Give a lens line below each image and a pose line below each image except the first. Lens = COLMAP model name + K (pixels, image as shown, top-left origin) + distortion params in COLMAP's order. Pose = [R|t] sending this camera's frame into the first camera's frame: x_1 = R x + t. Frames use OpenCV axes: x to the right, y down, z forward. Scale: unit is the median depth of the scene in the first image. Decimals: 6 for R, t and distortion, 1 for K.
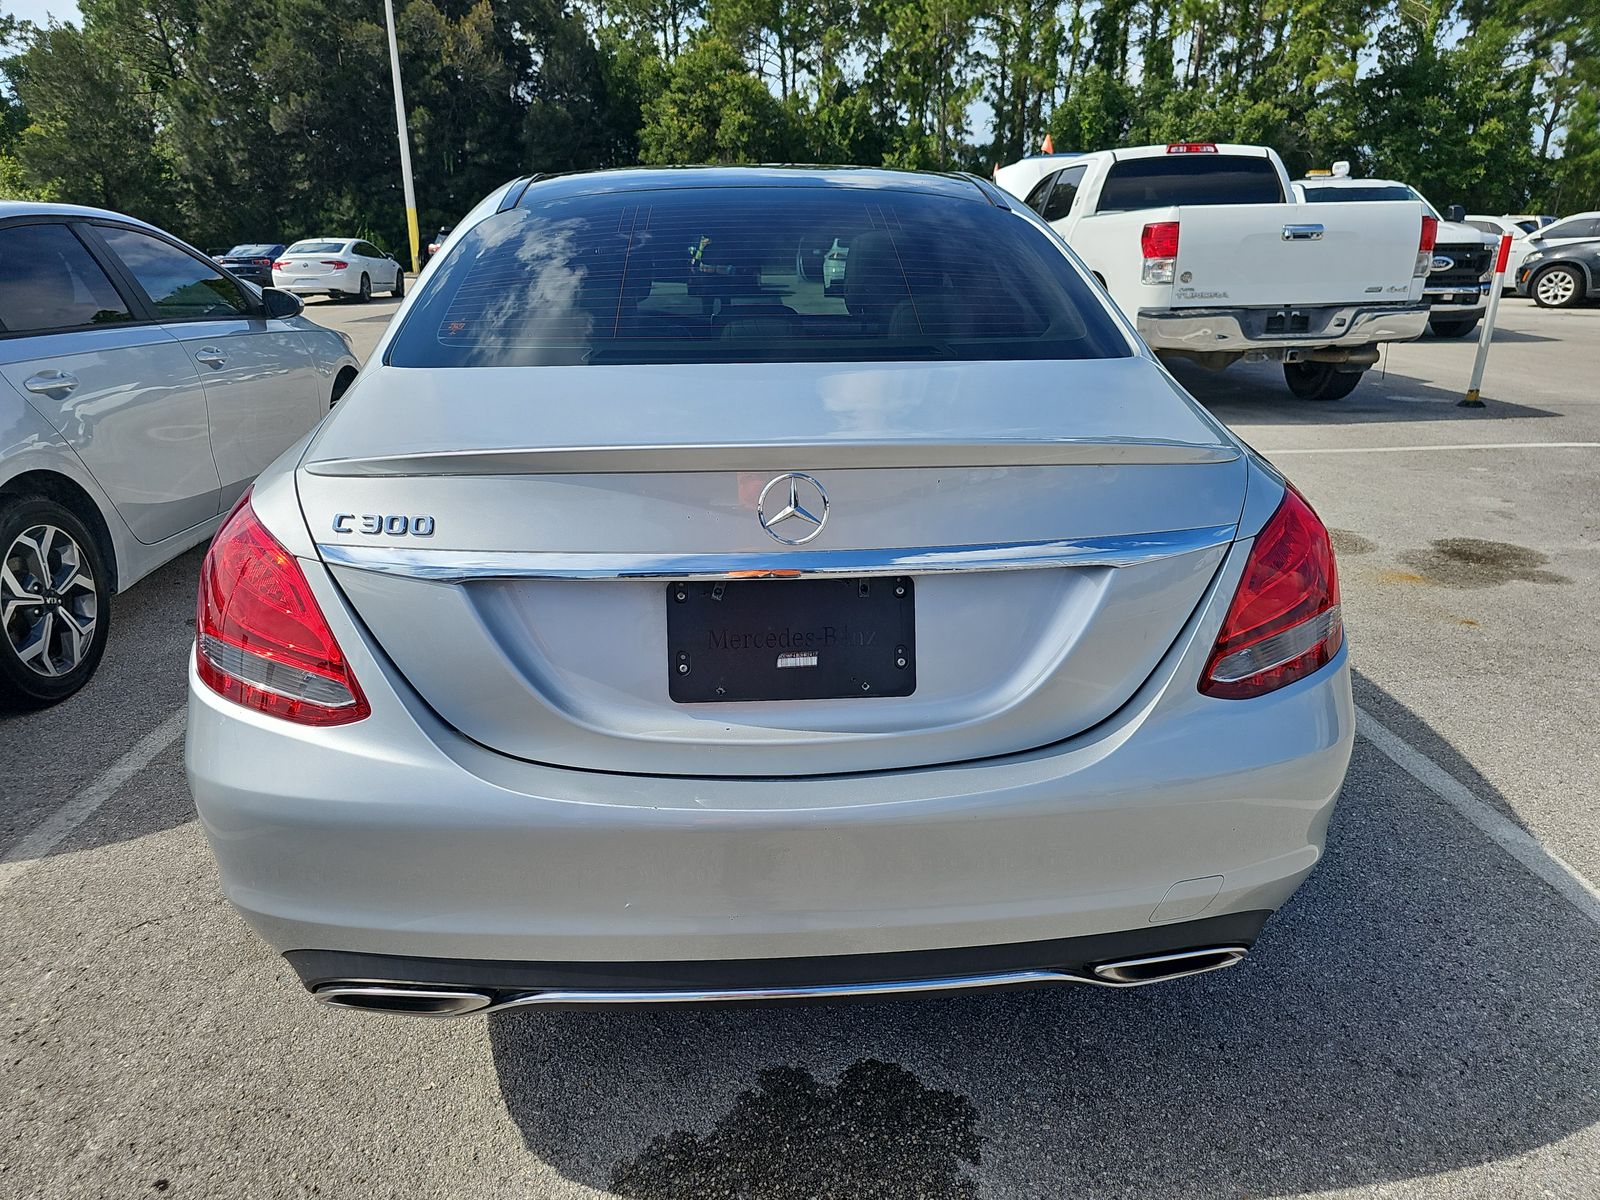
lens RADIAL K [[1085.7, 0, 792.4], [0, 1085.7, 606.8], [0, 0, 1]] dist [0.025763, -0.034325]
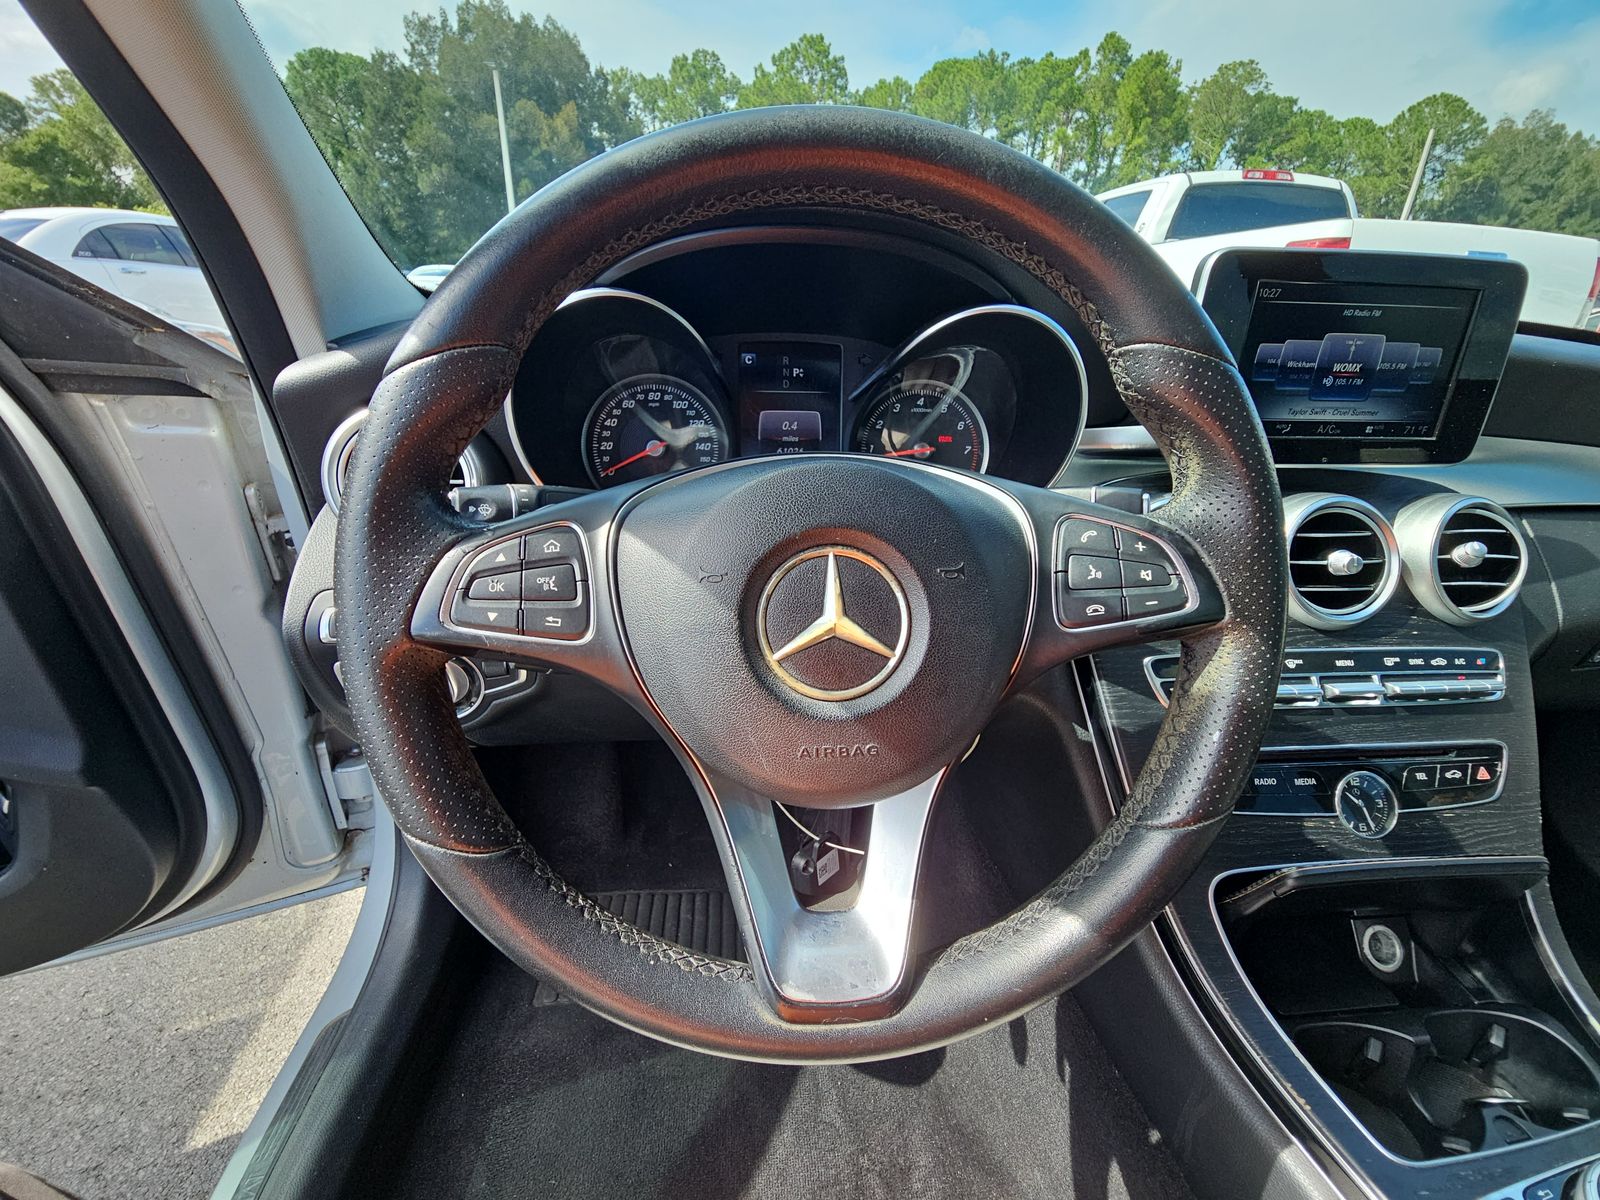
lens RADIAL K [[627.3, 0, 792.7], [0, 627.3, 598.5], [0, 0, 1]] dist [-0.007114, -0.003336]
pose [[0.998588, 0.023584, 0.047610, -0.018230], [-0.029340, 0.991838, 0.124084, -0.025286], [-0.044295, -0.125305, 0.991129, 0.104619]]
